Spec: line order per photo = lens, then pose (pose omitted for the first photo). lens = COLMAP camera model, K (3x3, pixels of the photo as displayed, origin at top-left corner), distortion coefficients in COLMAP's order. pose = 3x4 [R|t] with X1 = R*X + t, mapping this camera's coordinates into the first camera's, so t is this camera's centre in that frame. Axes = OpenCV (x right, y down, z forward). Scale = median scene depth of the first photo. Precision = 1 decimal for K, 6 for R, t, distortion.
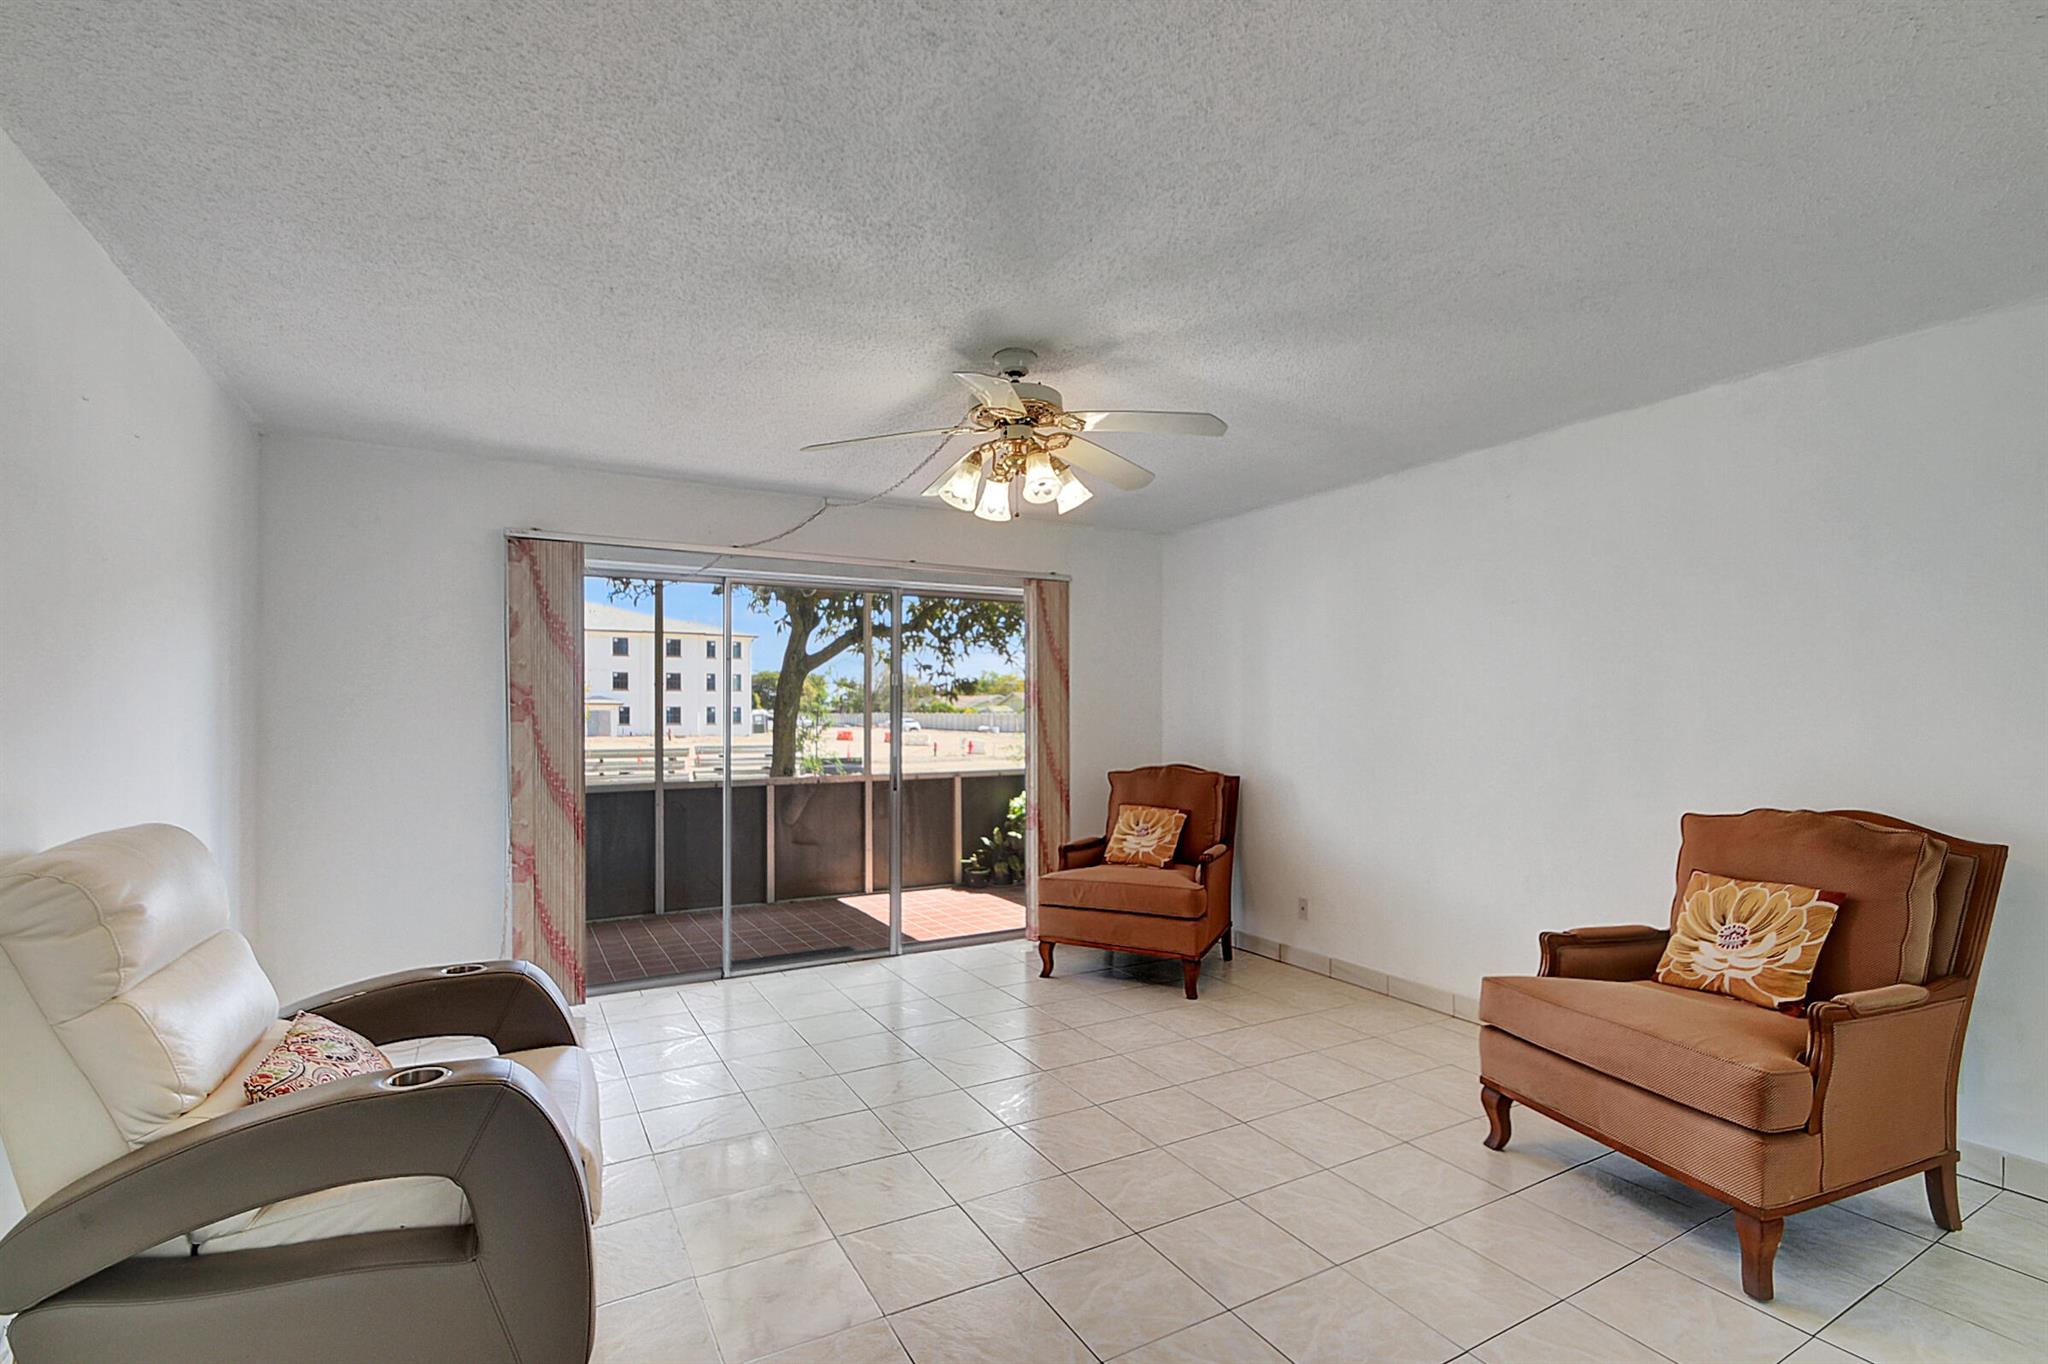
lens RADIAL K [[931.9, 0, 1026.2], [0, 931.9, 713.2], [0, 0, 1]] dist [0.000444, -0.000661]
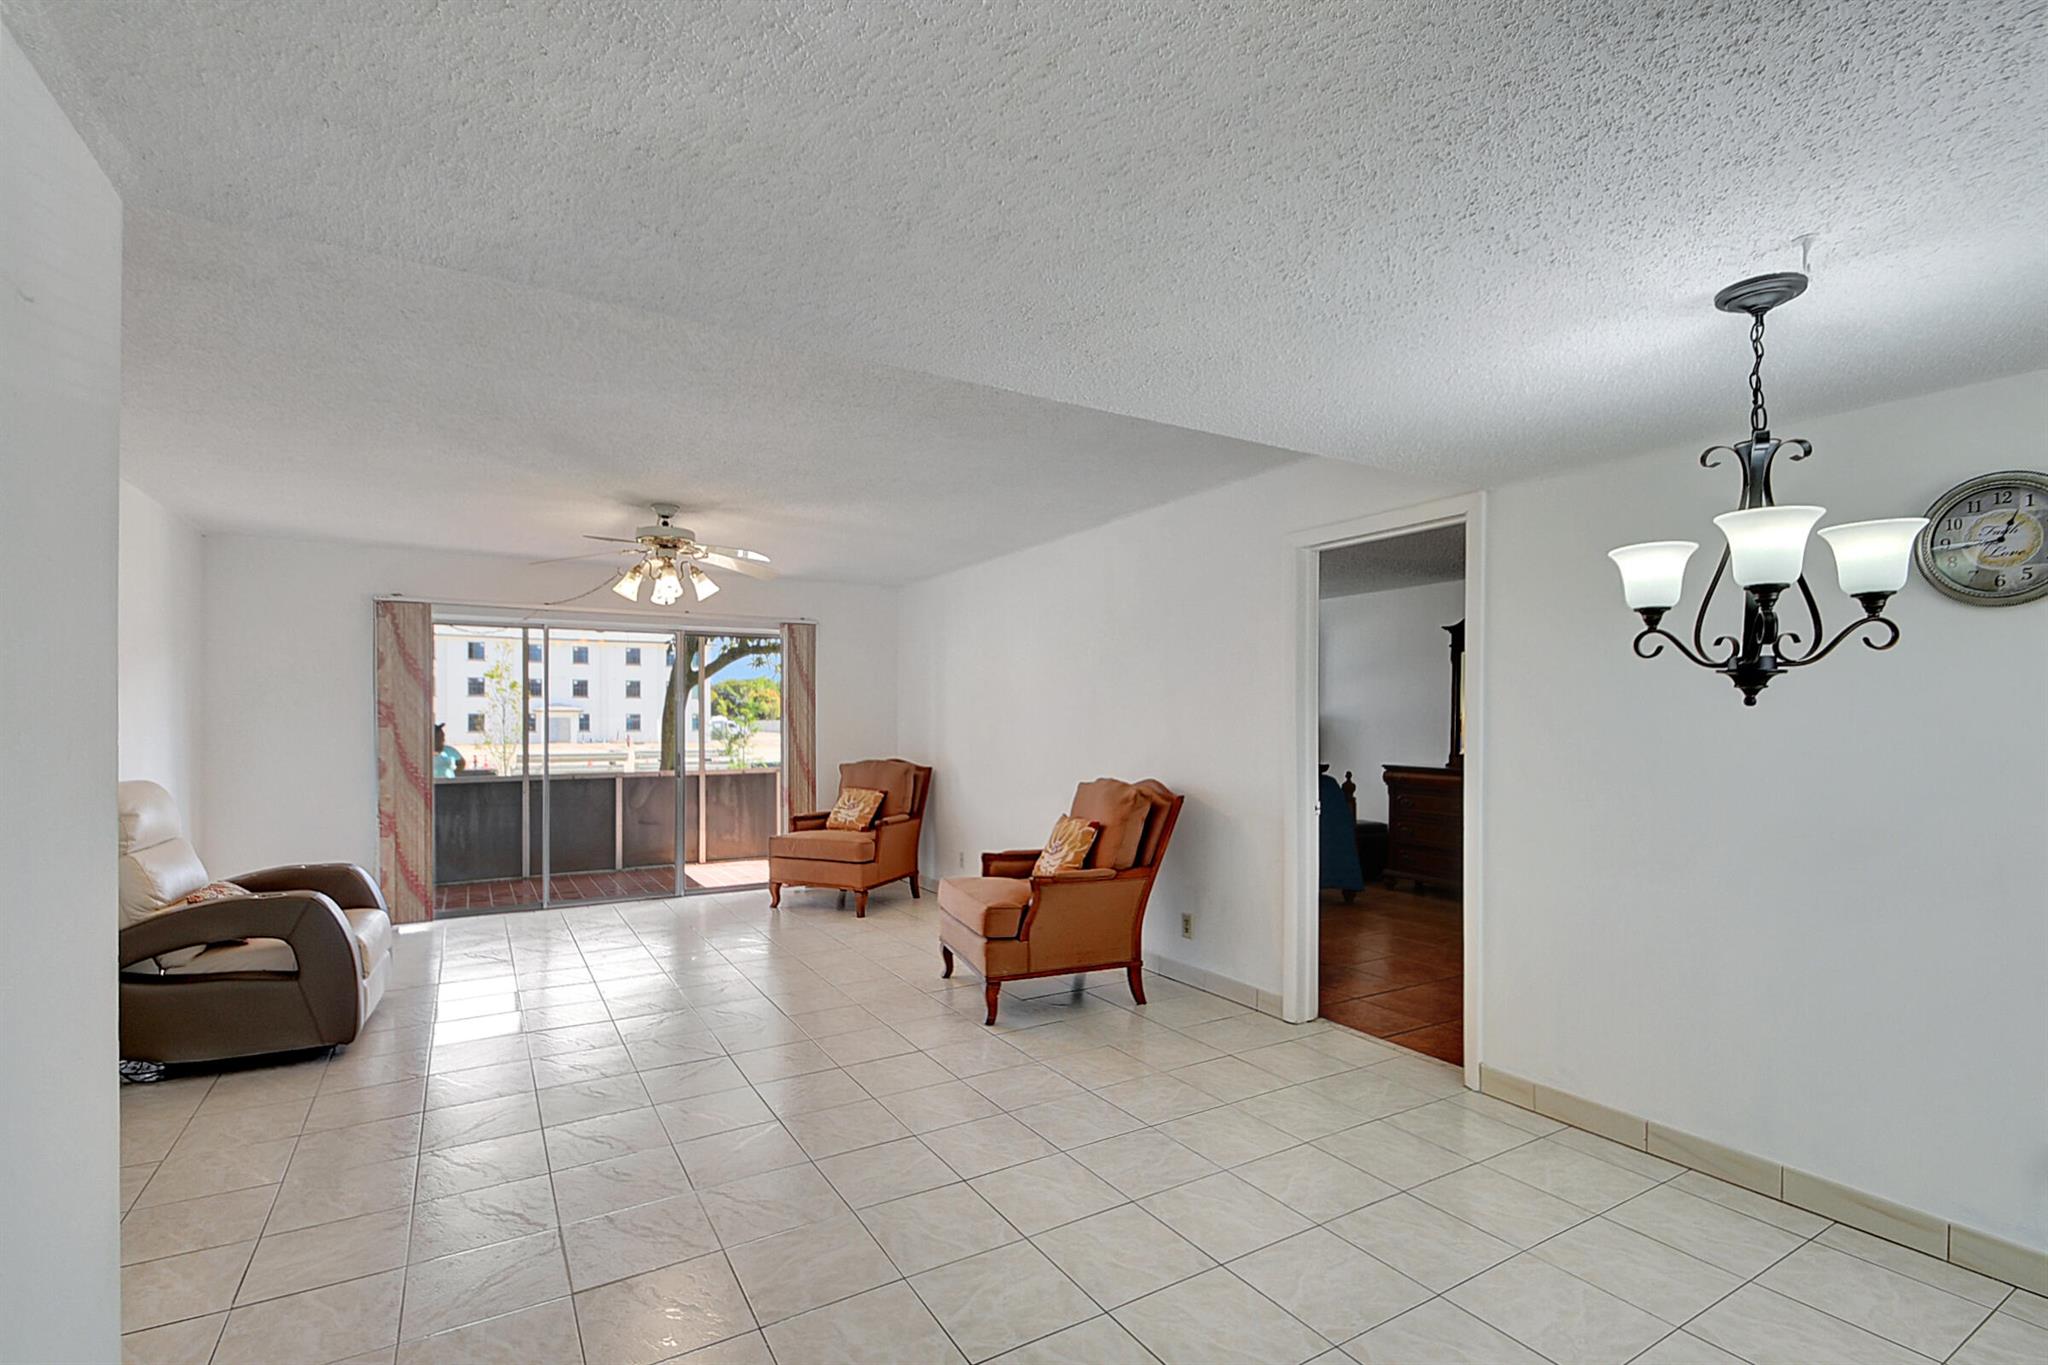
lens RADIAL K [[917.1, 0, 1012.4], [0, 917.1, 729.3], [0, 0, 1]] dist [0.011495, -0.009608]
pose [[0.999704, -0.000081, 0.024343, 0.337775], [-0.000173, 0.999945, 0.010443, -0.002743], [-0.024342, -0.010444, 0.999649, -0.387563]]
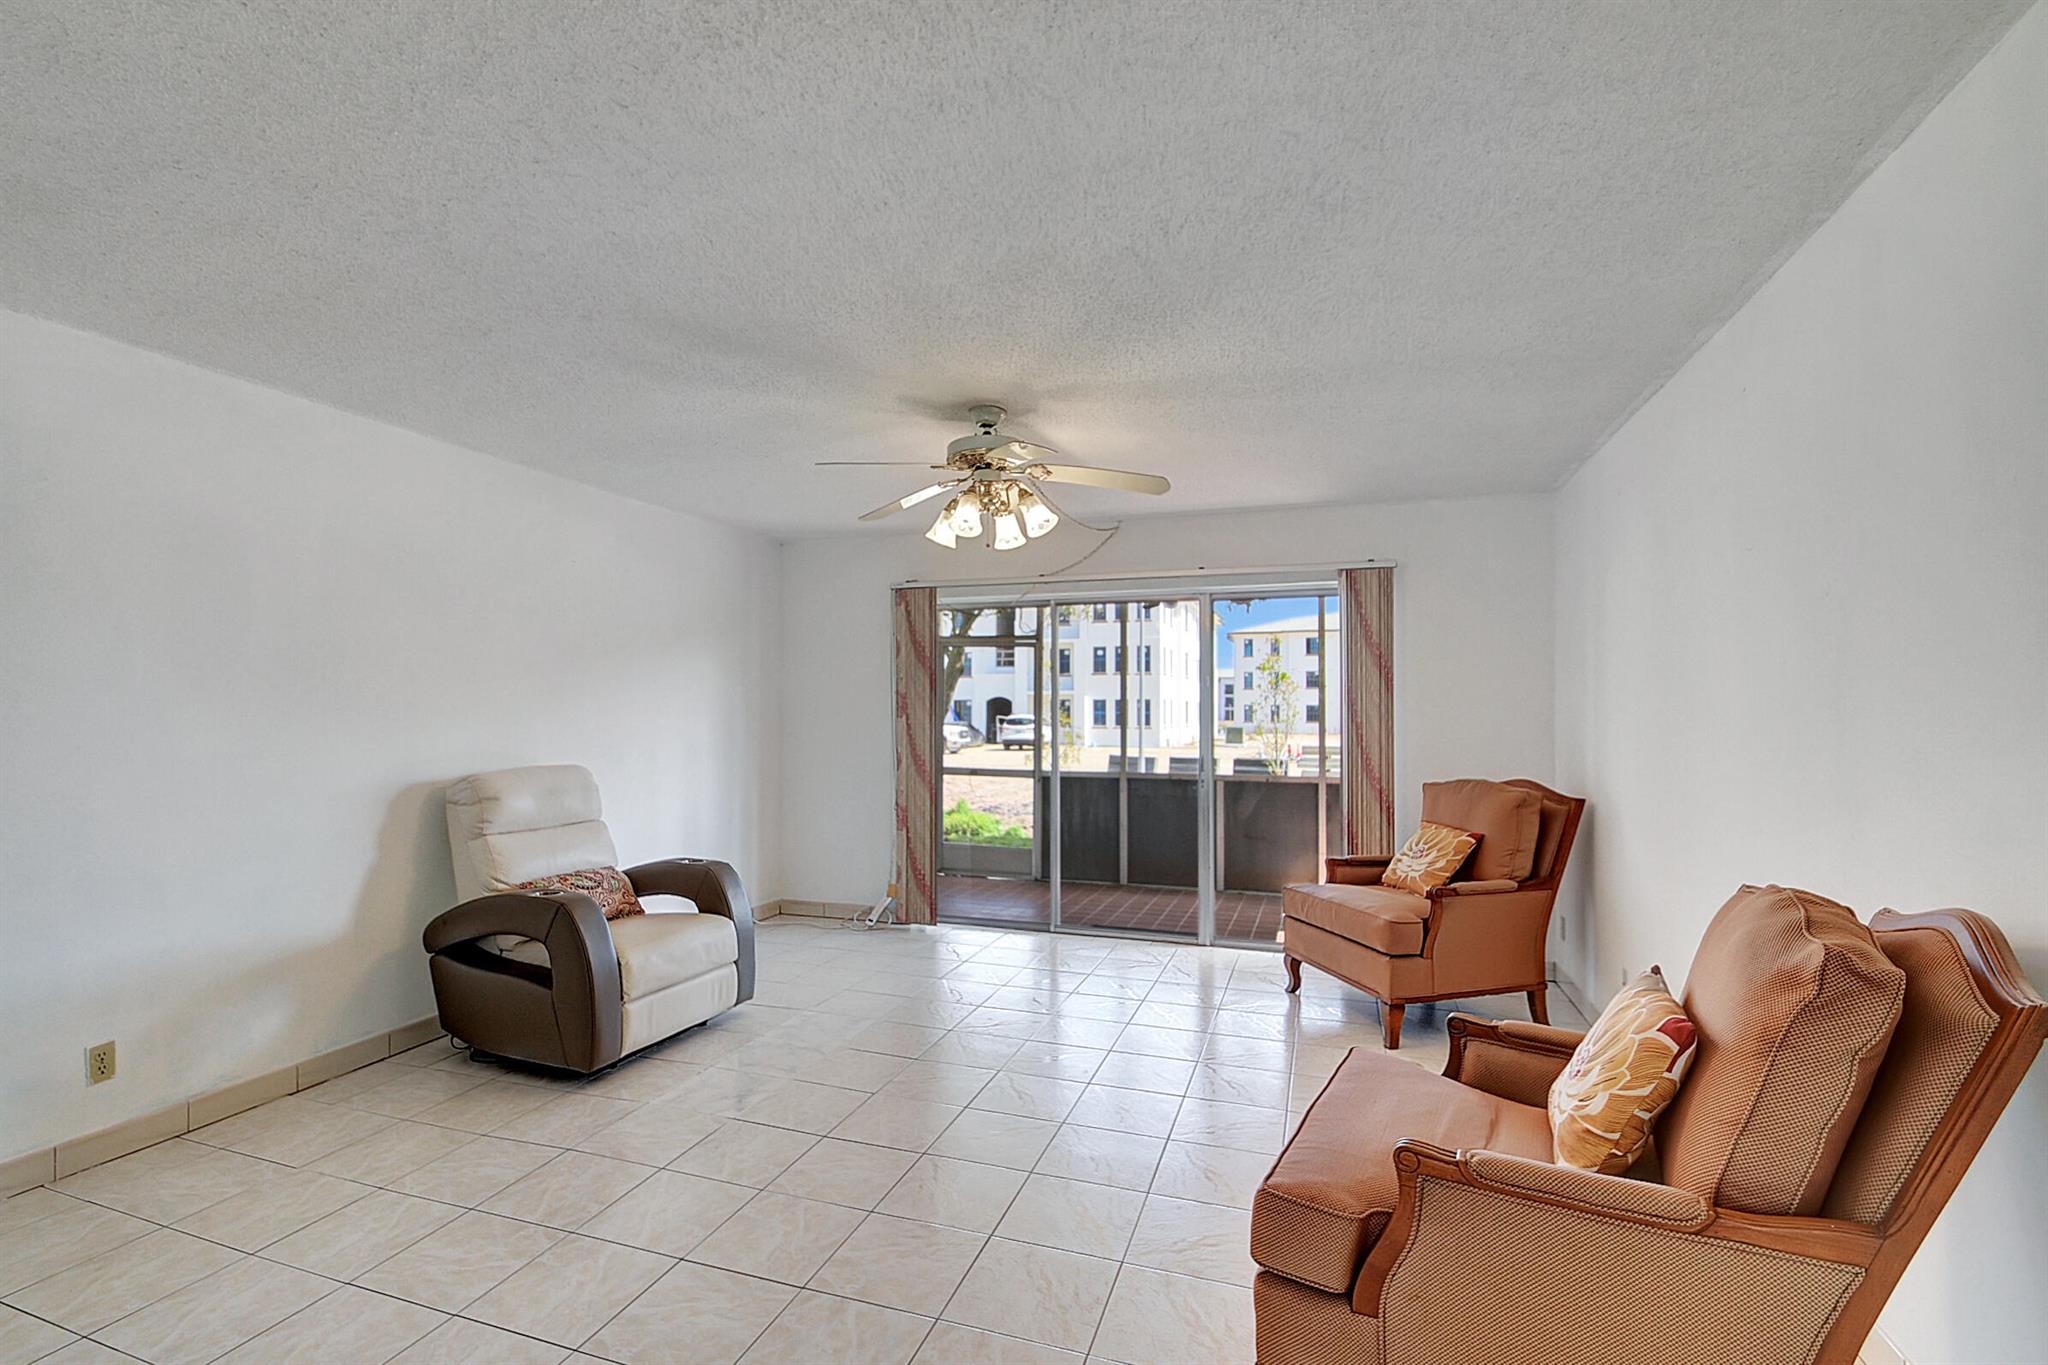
lens RADIAL K [[935.5, 0, 990.9], [0, 935.5, 693.7], [0, 0, 1]] dist [0.000528, -0.009208]
pose [[0.658385, -0.009587, -0.752621, 0.522241], [-0.004495, 0.999851, -0.016668, -0.003789], [0.752668, 0.014357, 0.658244, 0.135436]]
